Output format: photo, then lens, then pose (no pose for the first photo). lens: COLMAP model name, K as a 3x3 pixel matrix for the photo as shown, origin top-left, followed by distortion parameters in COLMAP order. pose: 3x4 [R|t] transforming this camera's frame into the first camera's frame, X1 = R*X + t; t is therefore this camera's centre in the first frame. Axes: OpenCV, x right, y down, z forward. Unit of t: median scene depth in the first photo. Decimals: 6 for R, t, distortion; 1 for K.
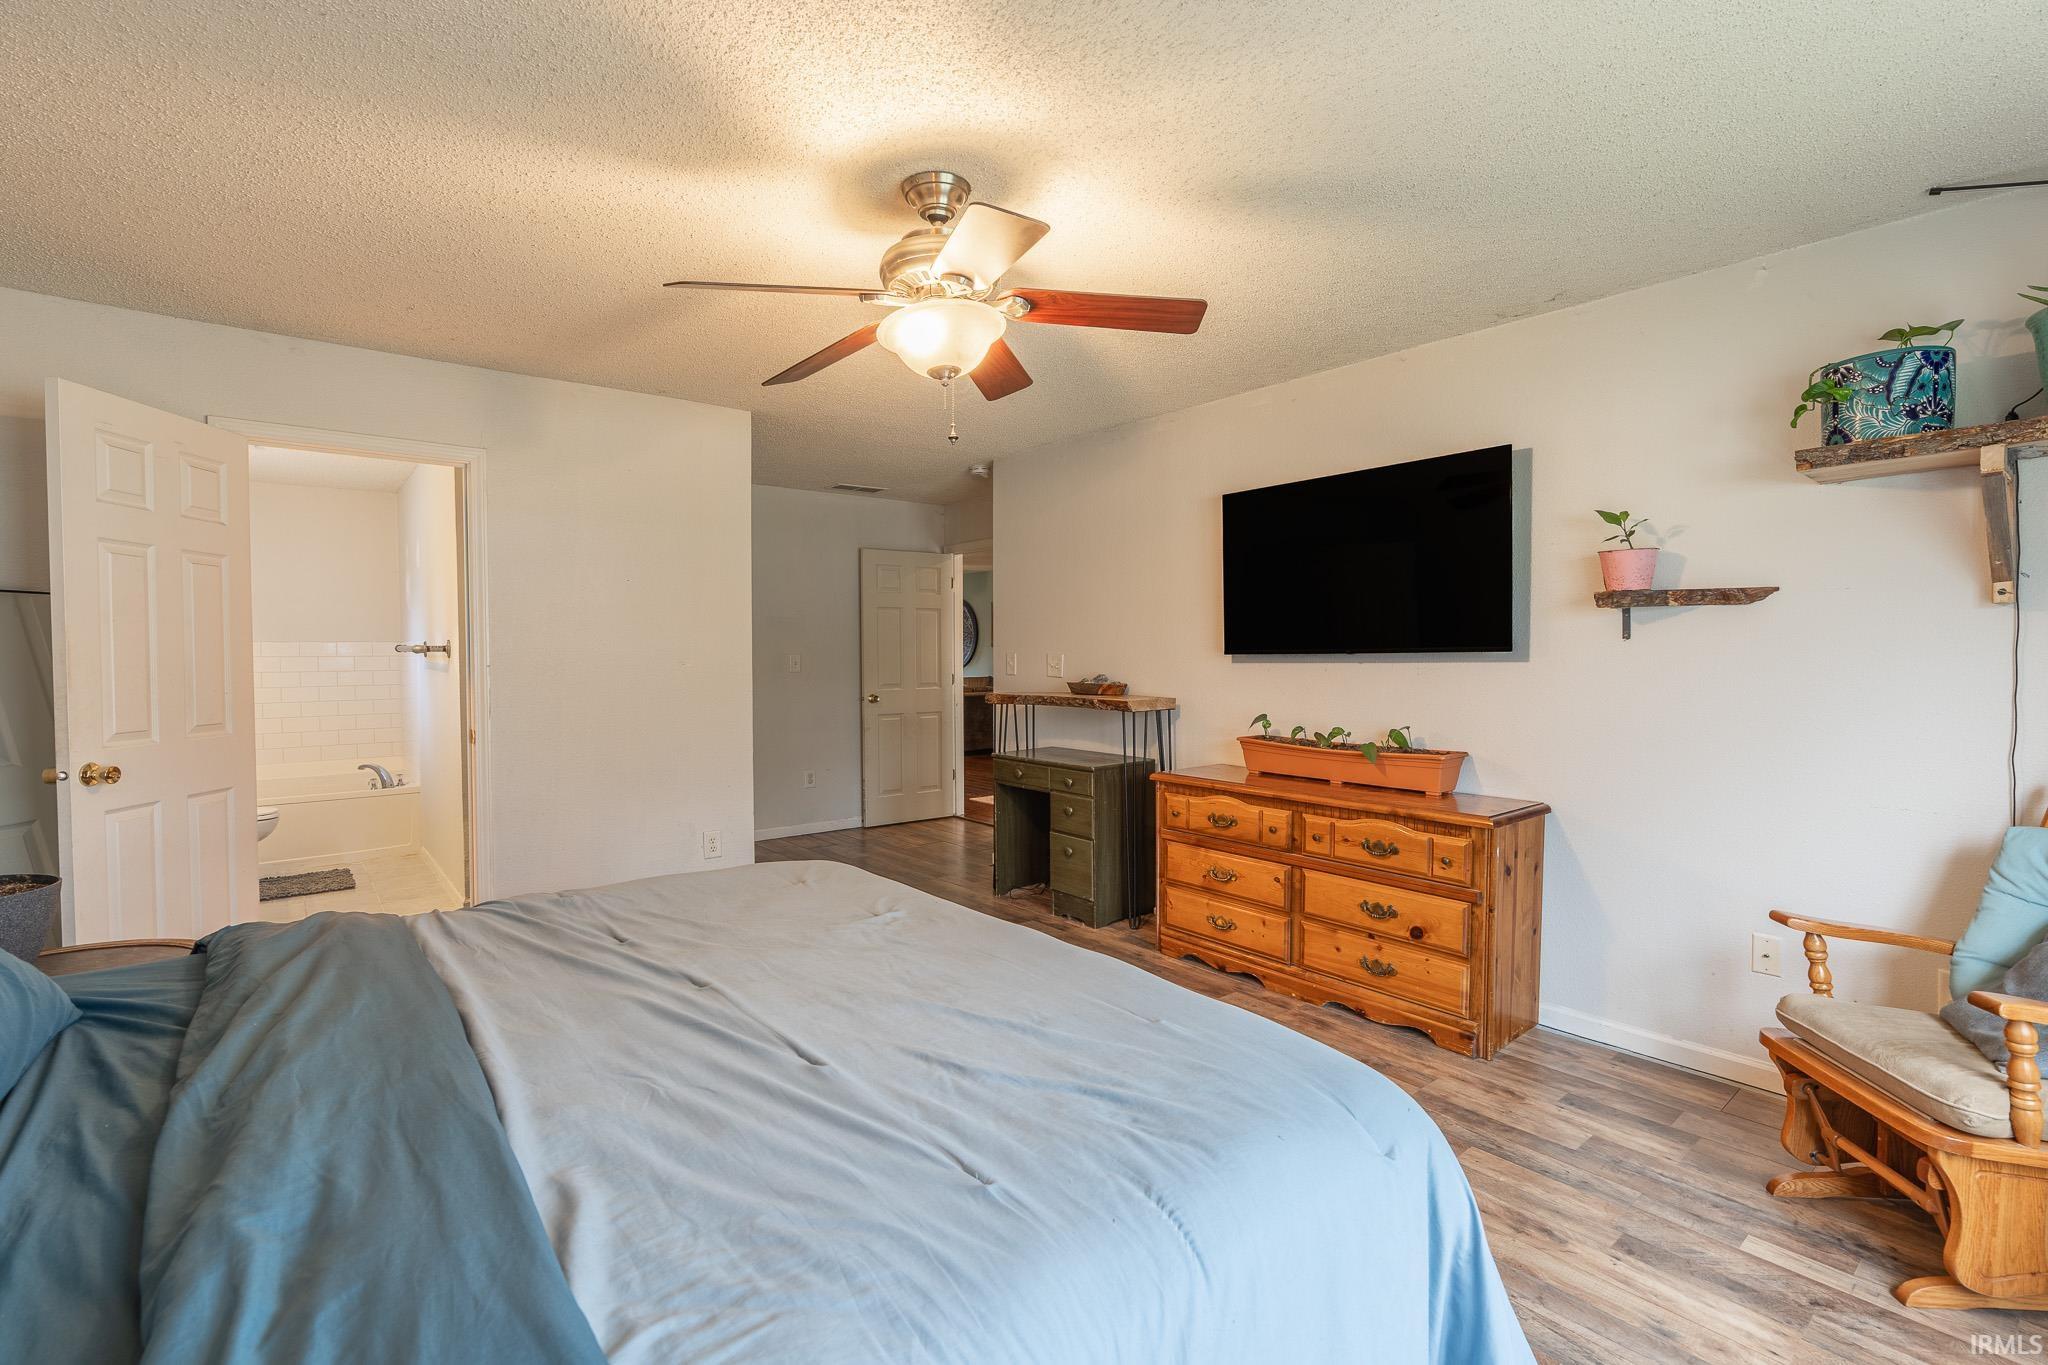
lens RADIAL K [[949.9, 0, 1032.3], [0, 949.9, 681.7], [0, 0, 1]] dist [-0.011442, 0.006475]
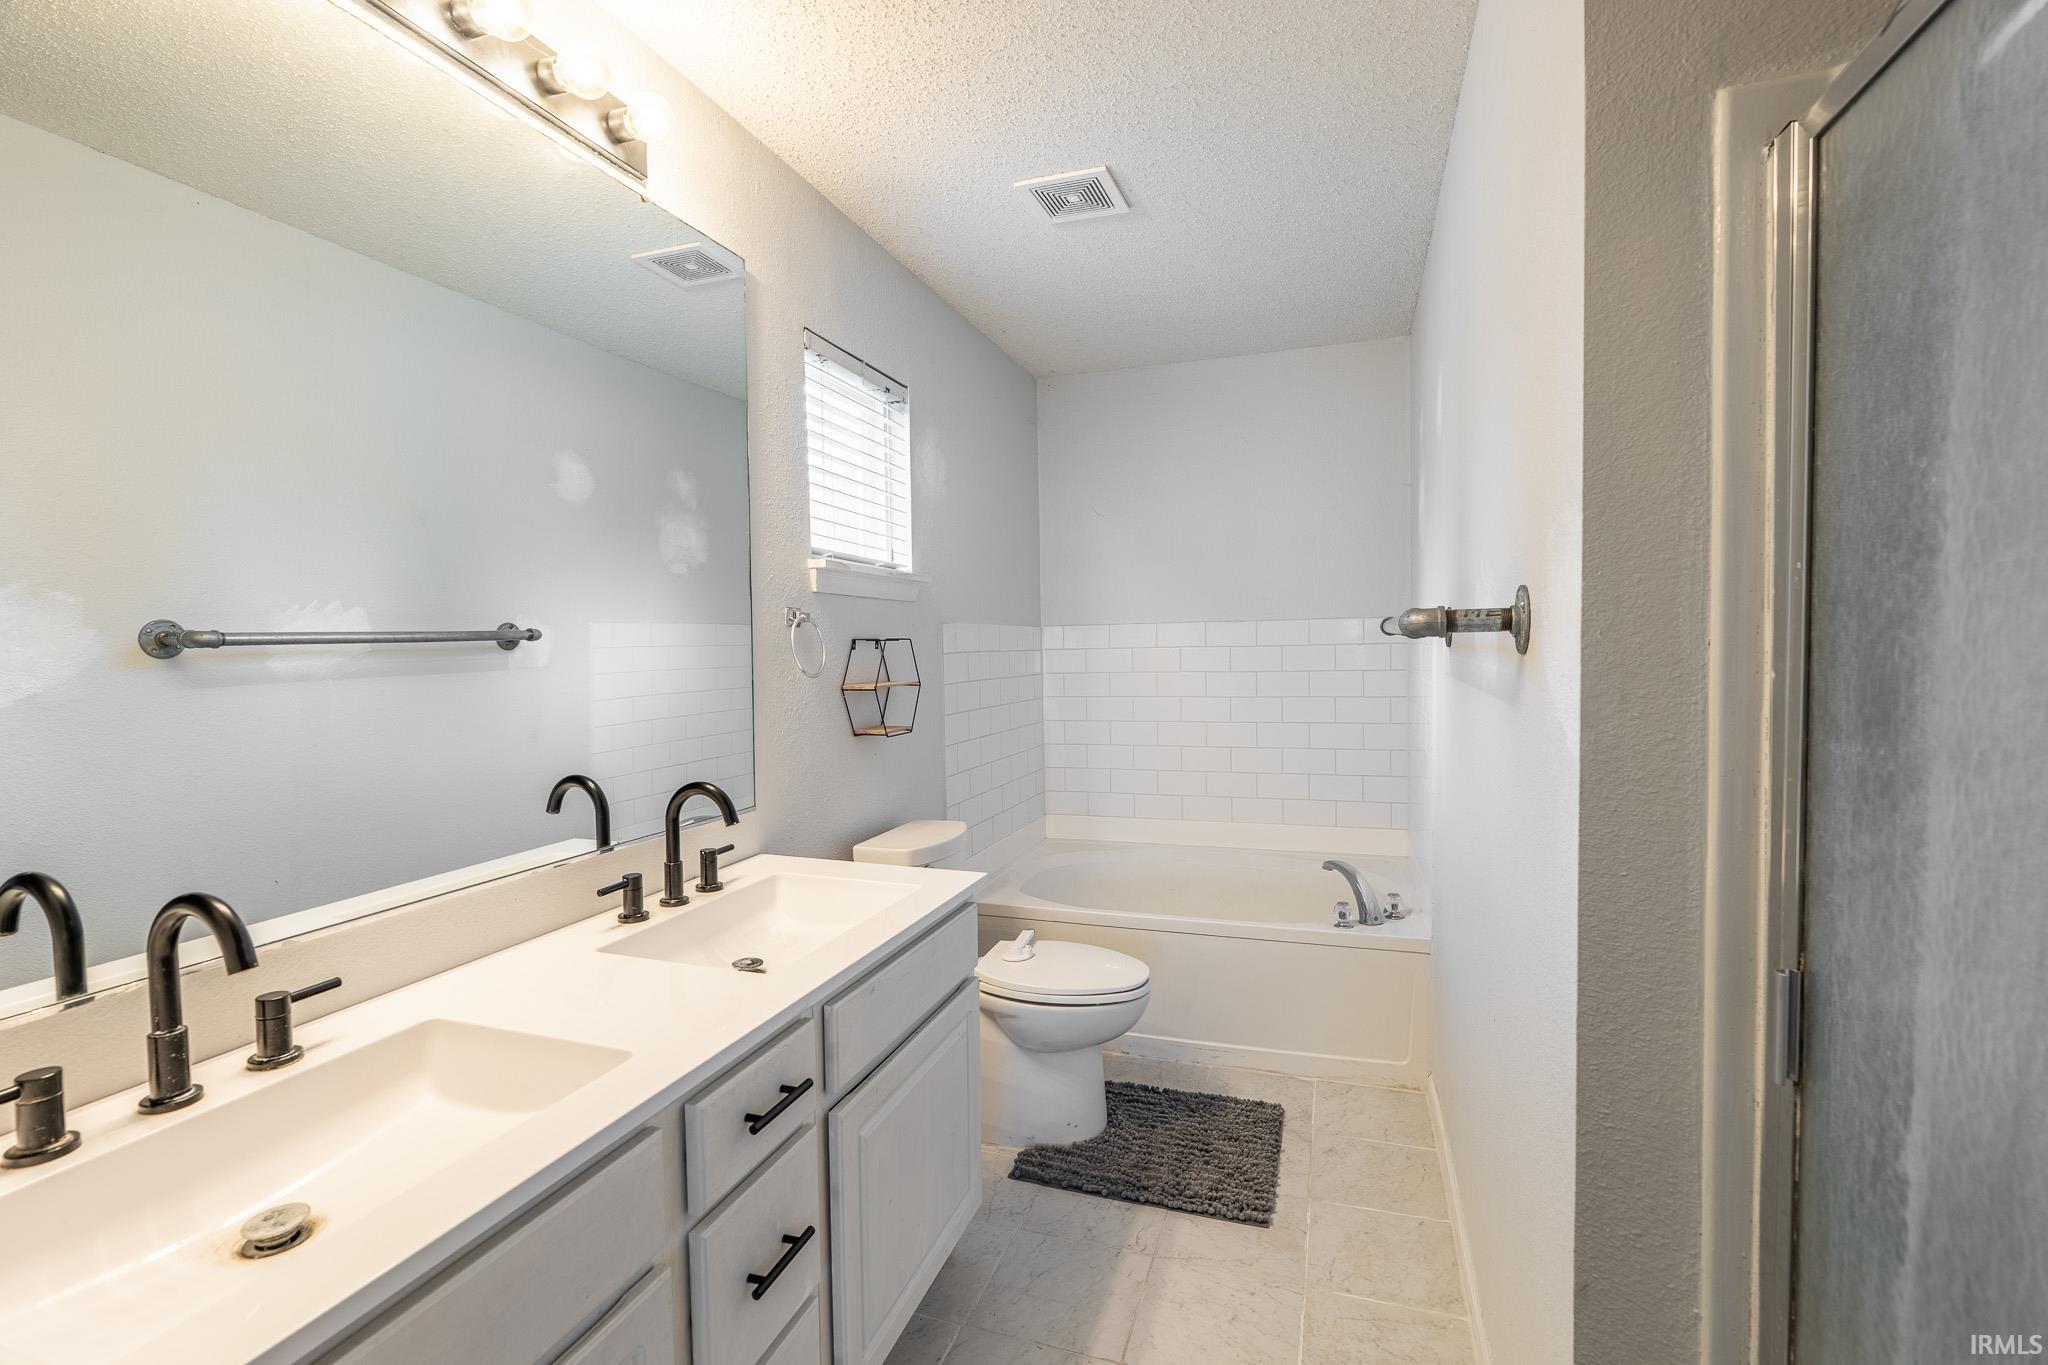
lens RADIAL K [[919.3, 0, 1027.6], [0, 919.3, 682.4], [0, 0, 1]] dist [-0.009081, 0.003480]
pose [[0.529026, 0.030550, -0.848056, -0.393258], [-0.012770, 0.999525, 0.028041, -0.018748], [0.848510, -0.004005, 0.529165, 0.622458]]
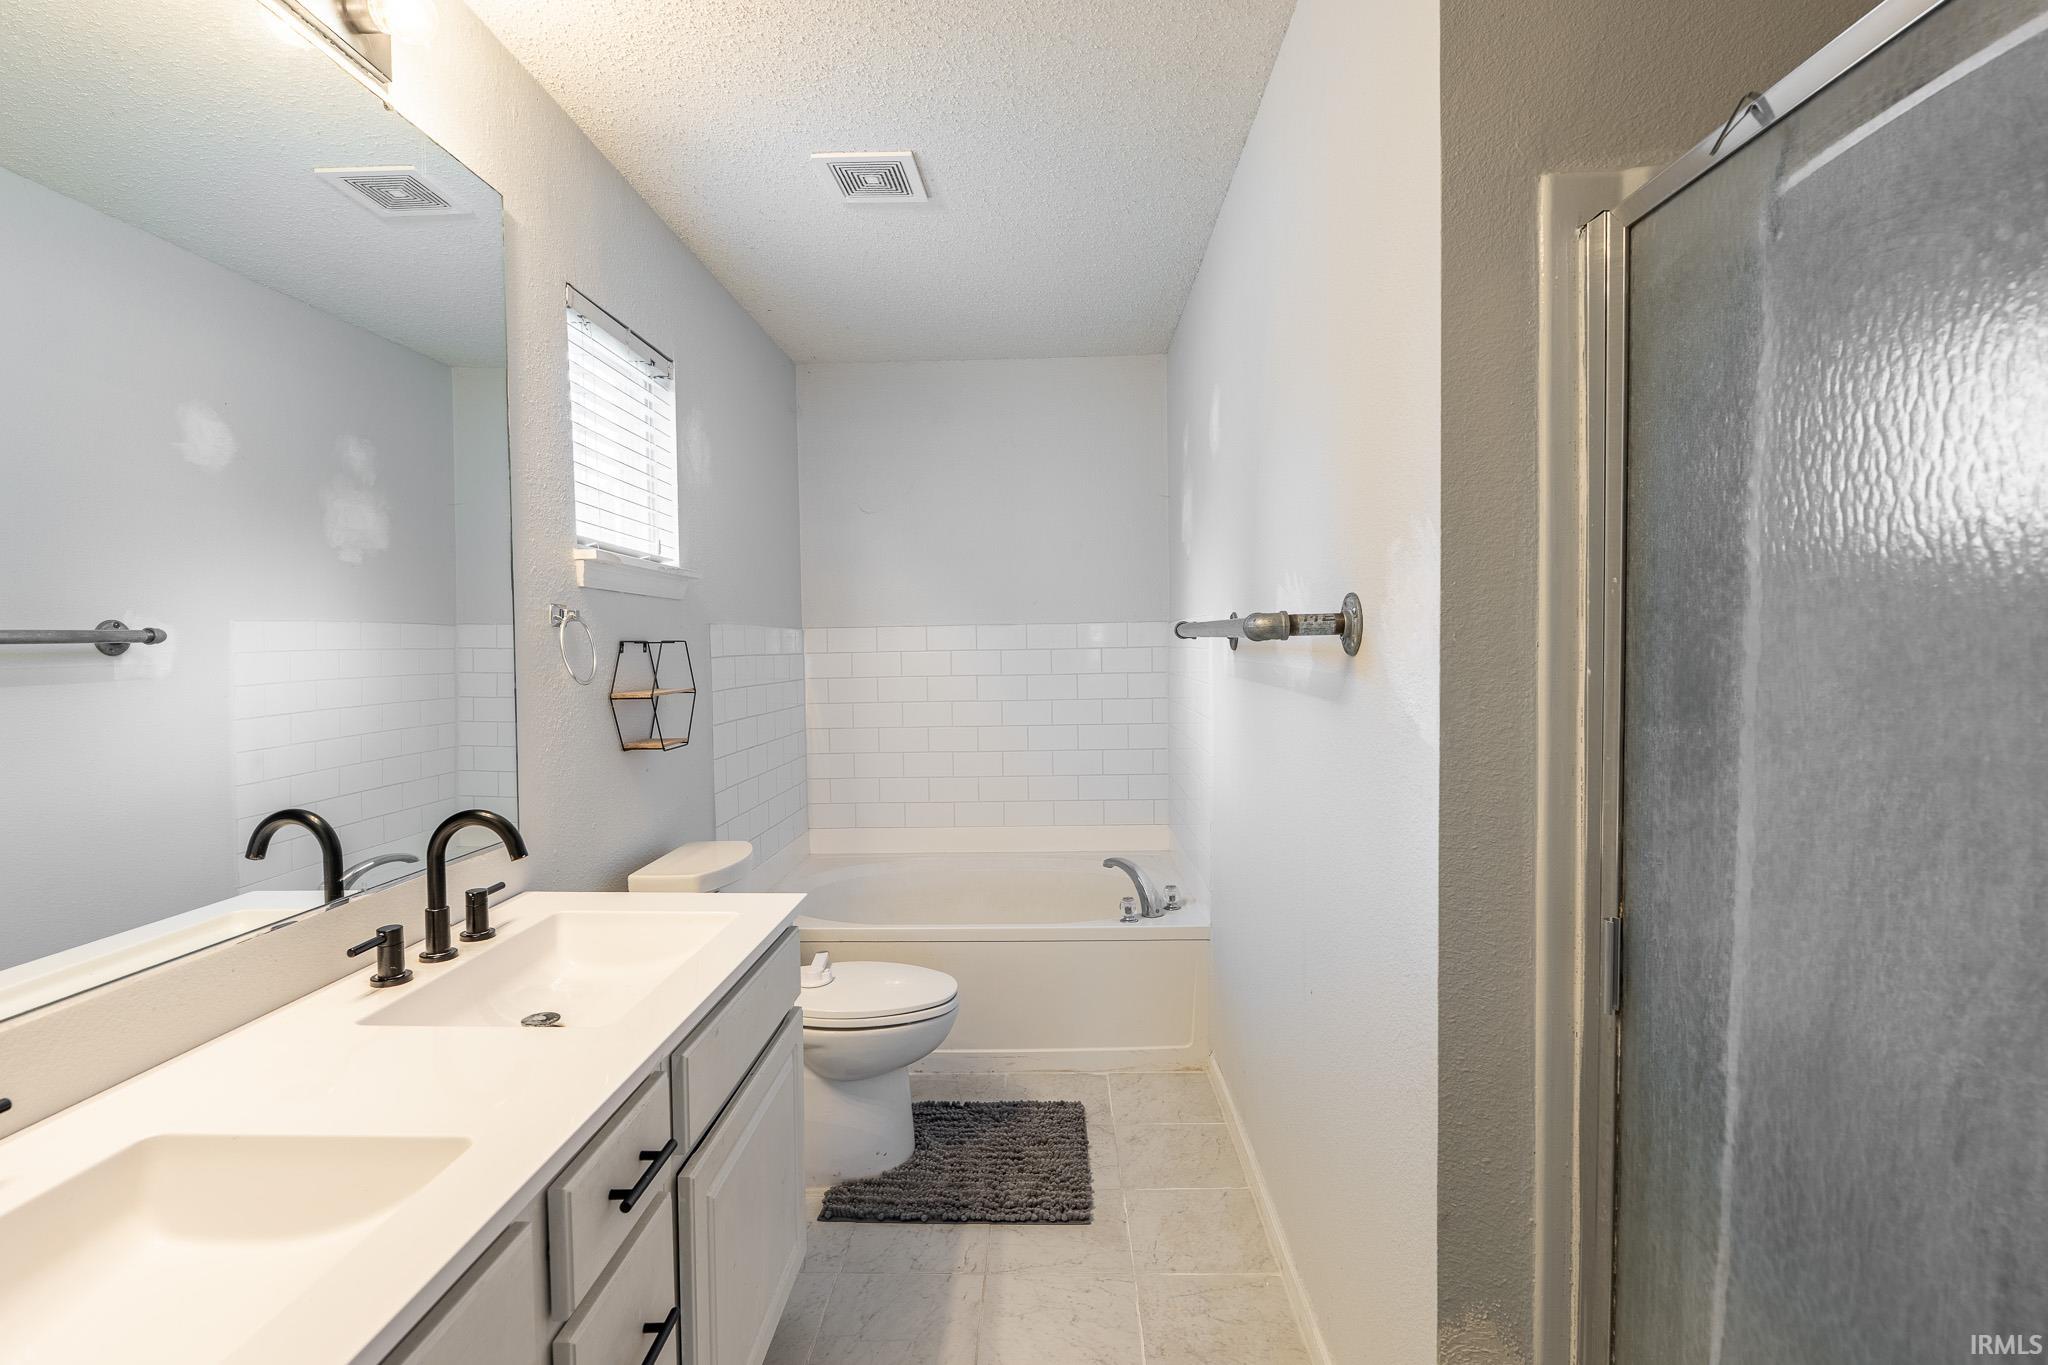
lens RADIAL K [[949.9, 0, 1032.3], [0, 949.9, 681.7], [0, 0, 1]] dist [-0.011442, 0.006475]
pose [[0.757589, 0.018589, -0.652467, -0.415644], [-0.008597, 0.999792, 0.018503, -0.017892], [0.652675, -0.008409, 0.757591, 0.596705]]
